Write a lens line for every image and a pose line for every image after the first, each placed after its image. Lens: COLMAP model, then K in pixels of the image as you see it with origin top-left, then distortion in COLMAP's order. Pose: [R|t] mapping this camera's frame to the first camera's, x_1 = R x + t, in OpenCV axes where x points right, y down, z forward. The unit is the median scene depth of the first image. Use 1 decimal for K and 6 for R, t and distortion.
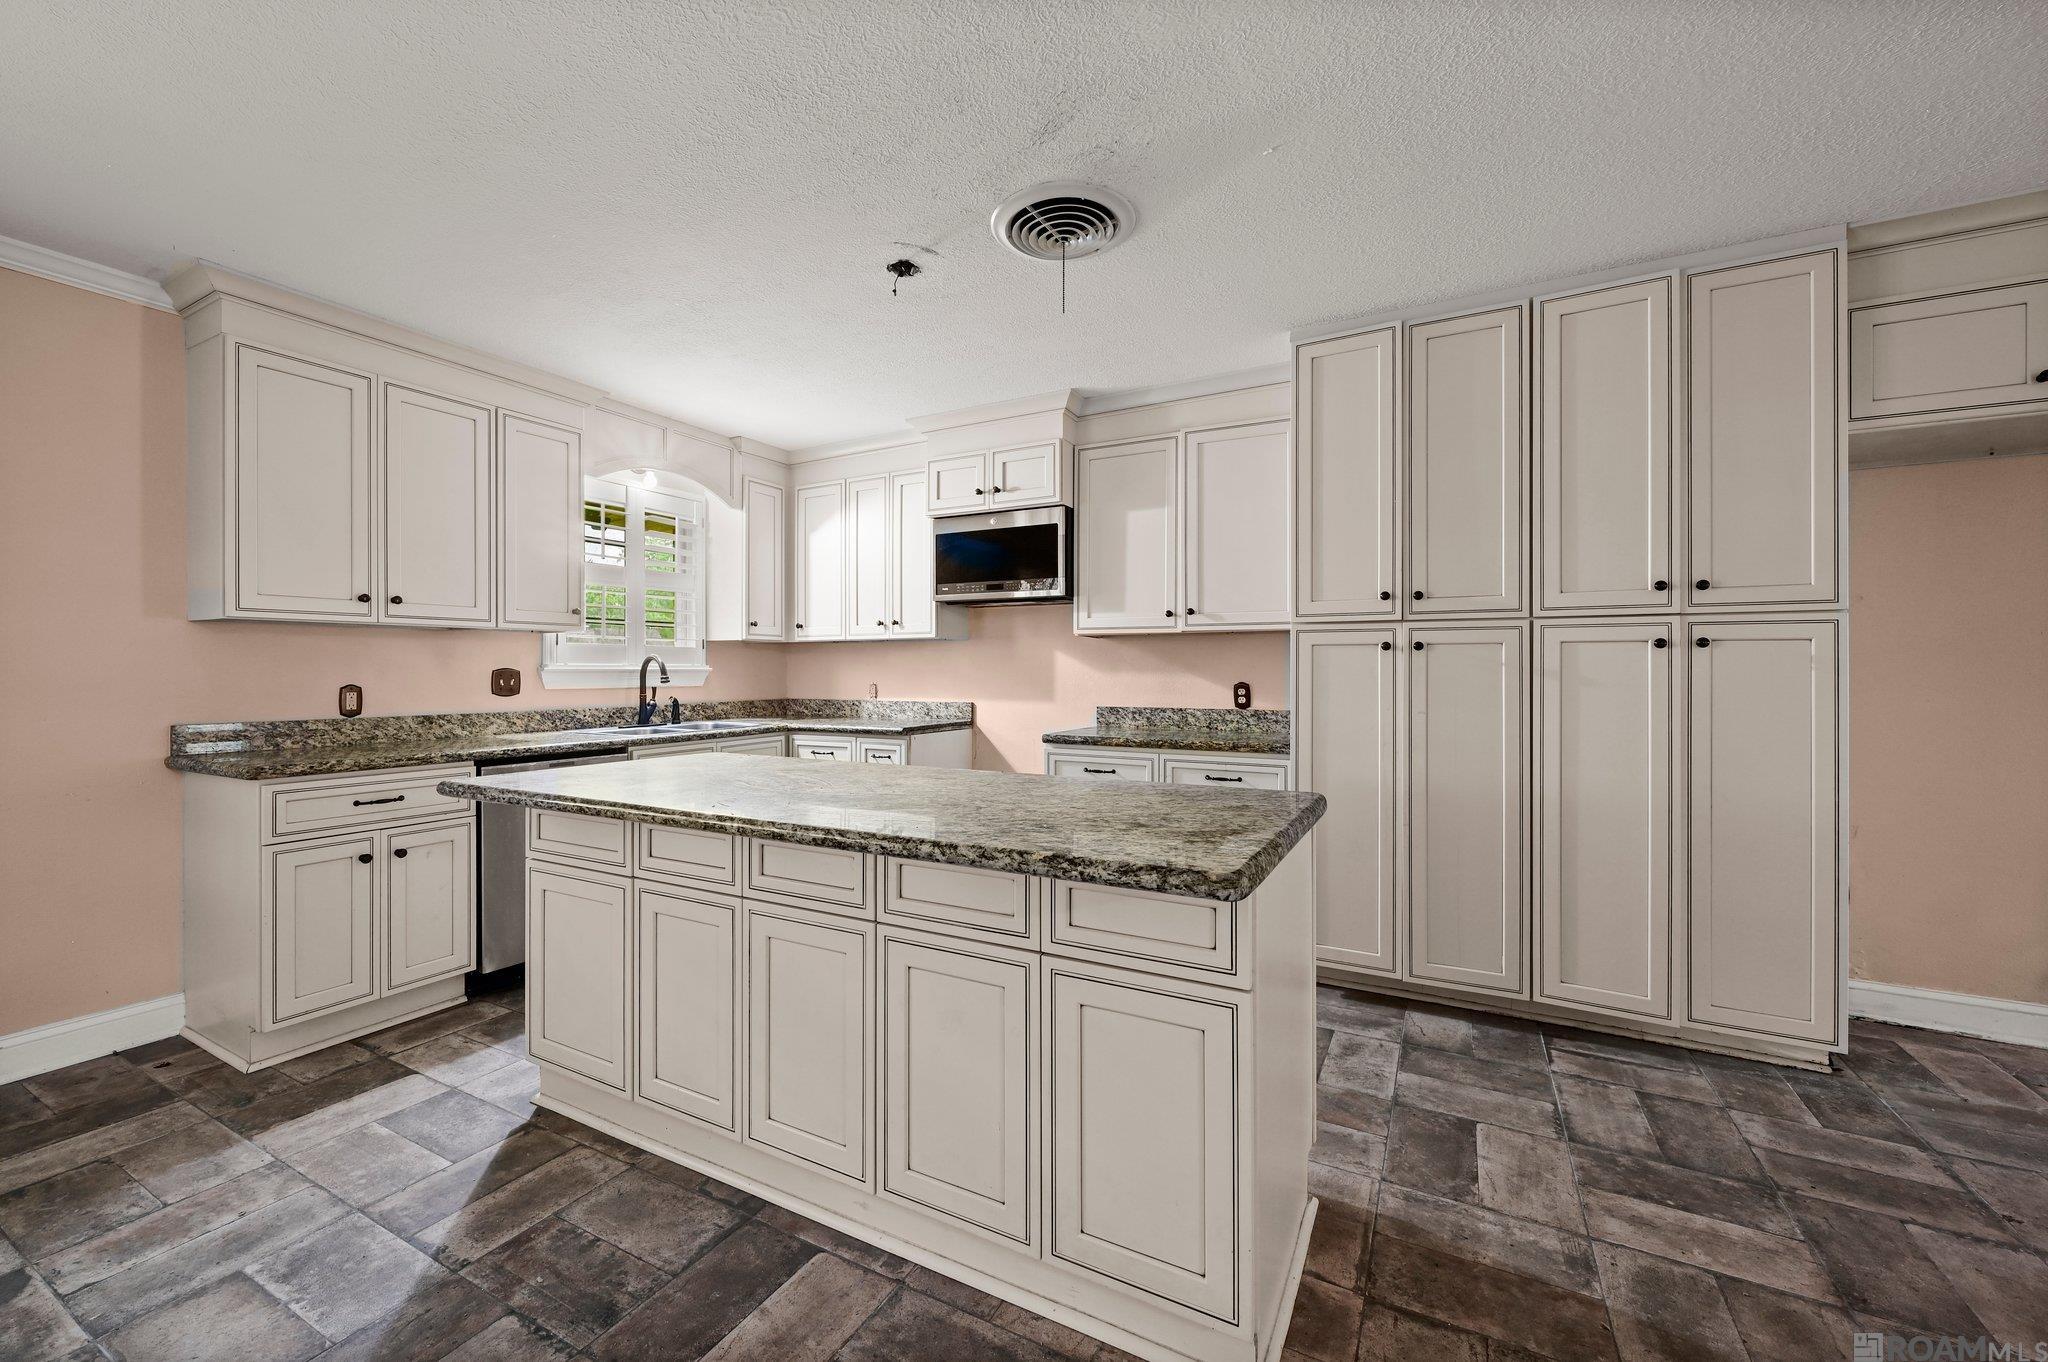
lens RADIAL K [[808.2, 0, 1010.6], [0, 808.2, 679.2], [0, 0, 1]] dist [-0.000197, 0.000294]
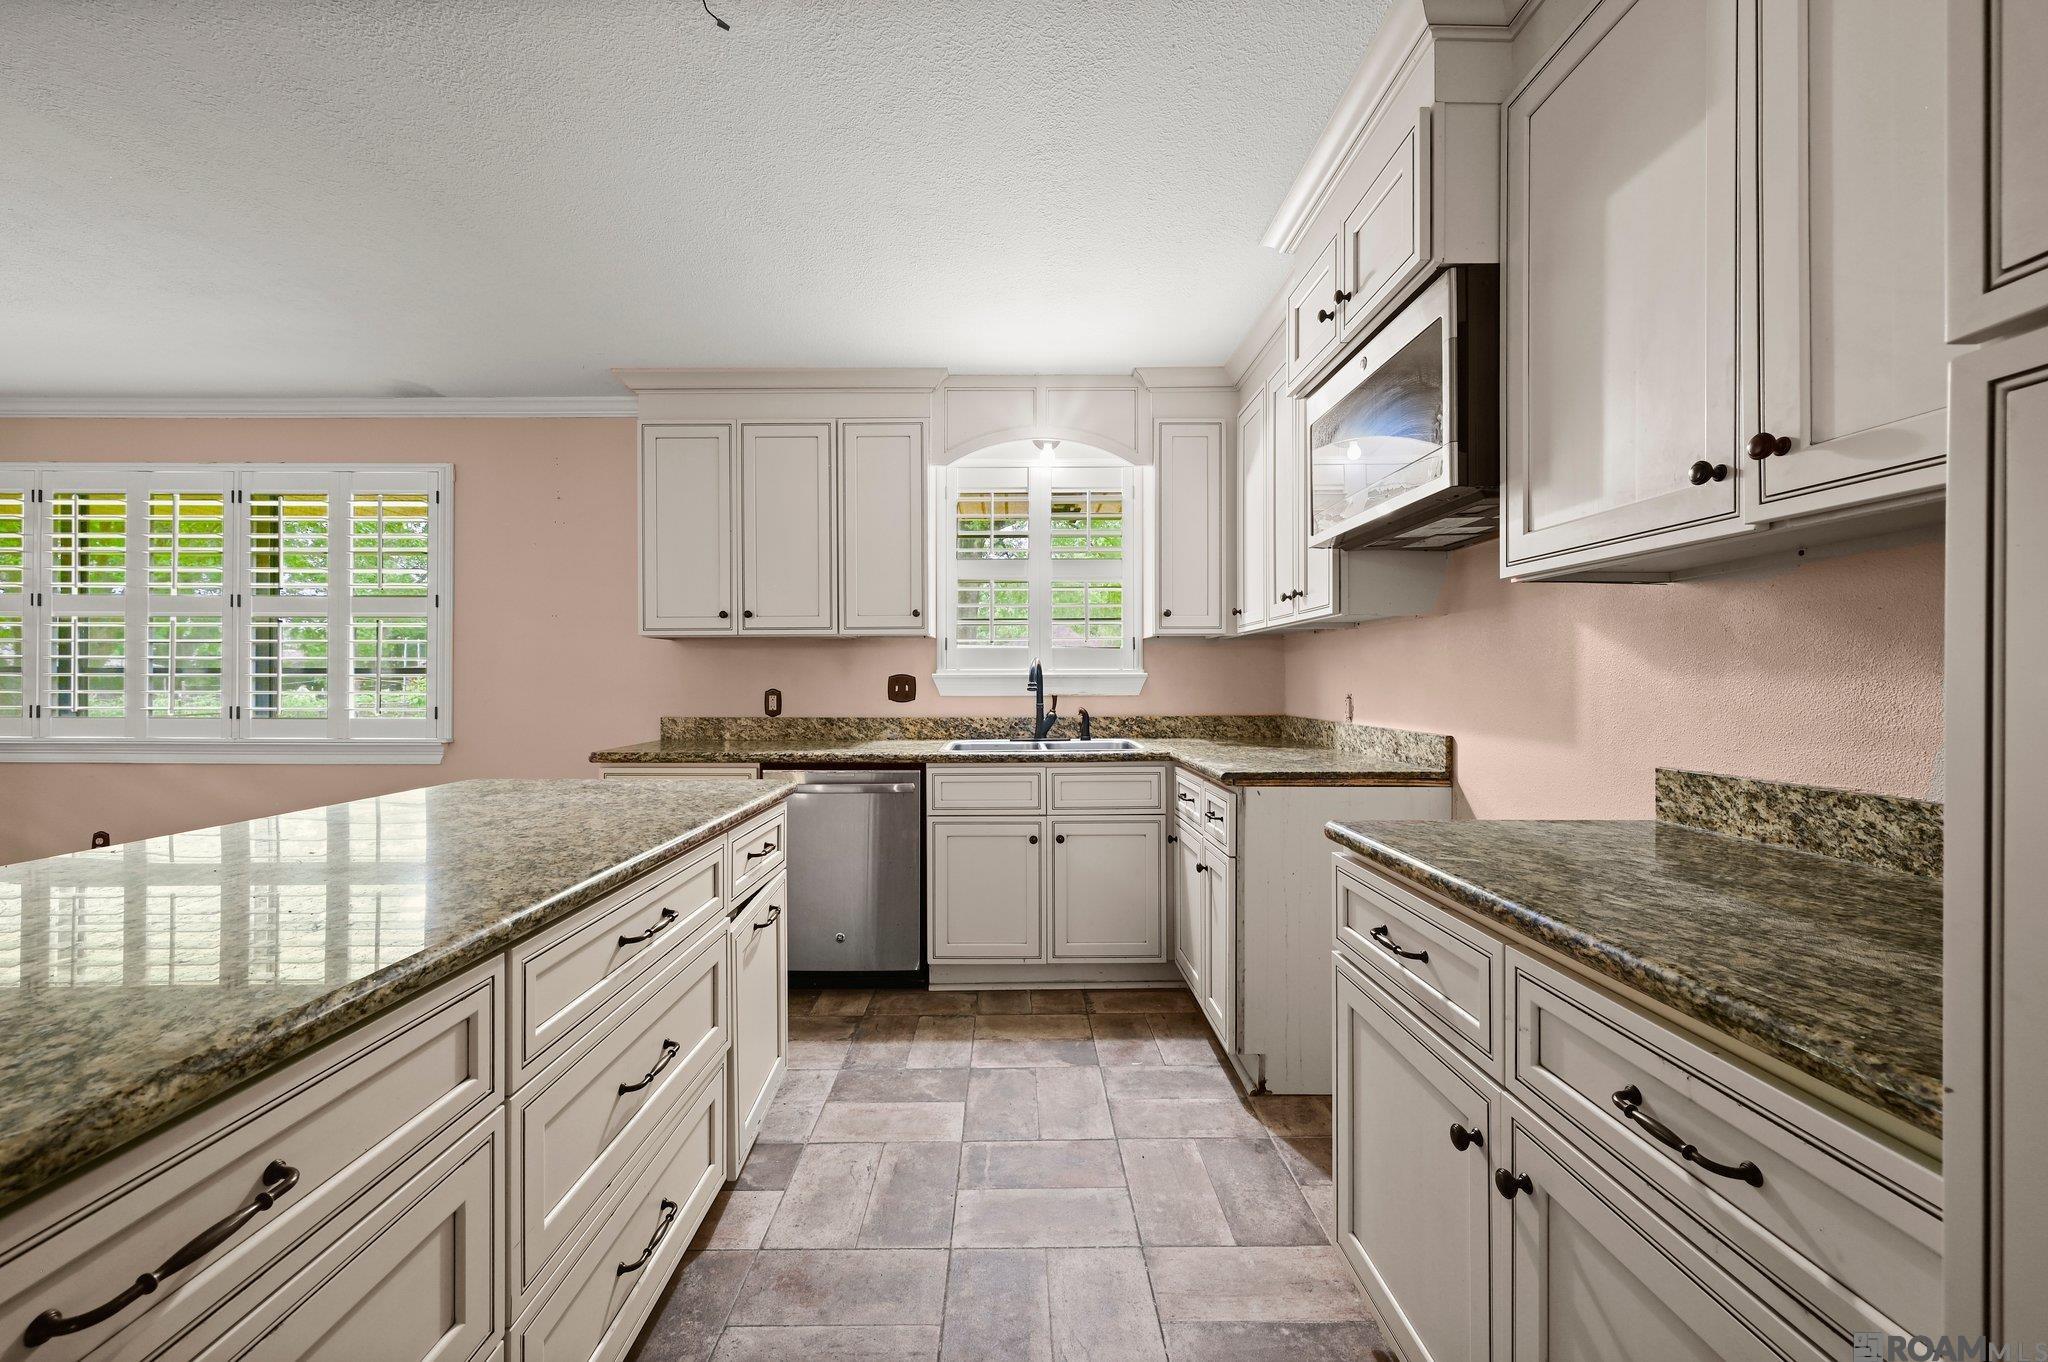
lens RADIAL K [[808.2, 0, 1015.1], [0, 808.2, 677.4], [0, 0, 1]] dist [-0.000197, 0.000294]
pose [[0.479470, -0.003439, -0.877552, 0.306153], [-0.007208, 0.999943, -0.007857, -0.002531], [0.877529, 0.010093, 0.479418, 0.591047]]
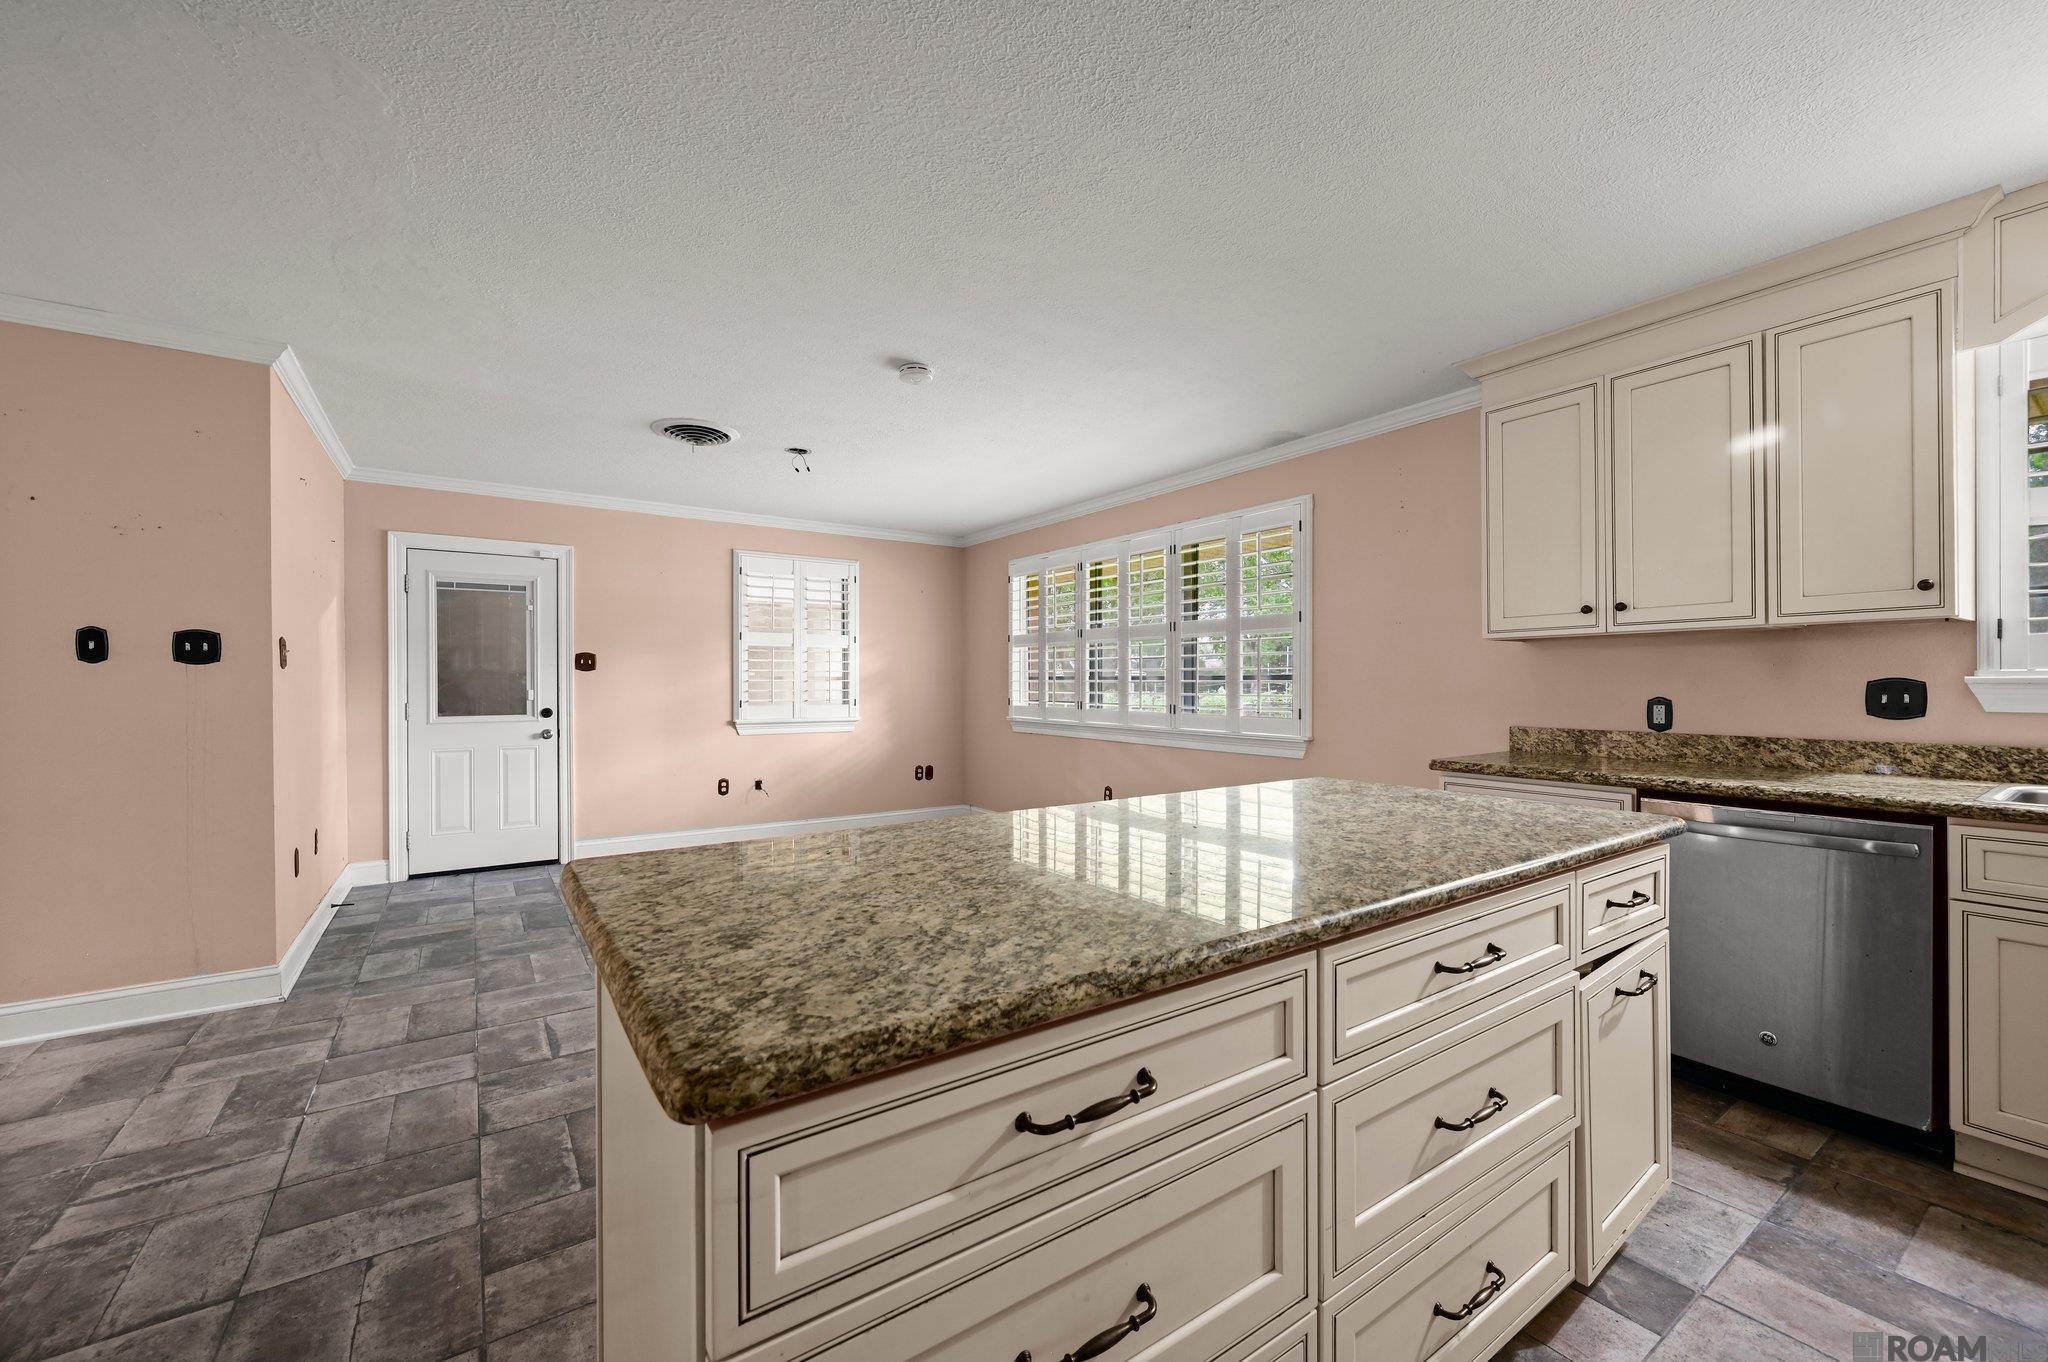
lens RADIAL K [[808.2, 0, 1008.3], [0, 808.2, 685.1], [0, 0, 1]] dist [-0.000197, 0.000294]
pose [[-0.462832, 0.003053, -0.886441, 0.295951], [-0.005558, 0.999964, 0.006346, -0.006995], [0.886429, 0.007864, -0.462798, 0.604955]]
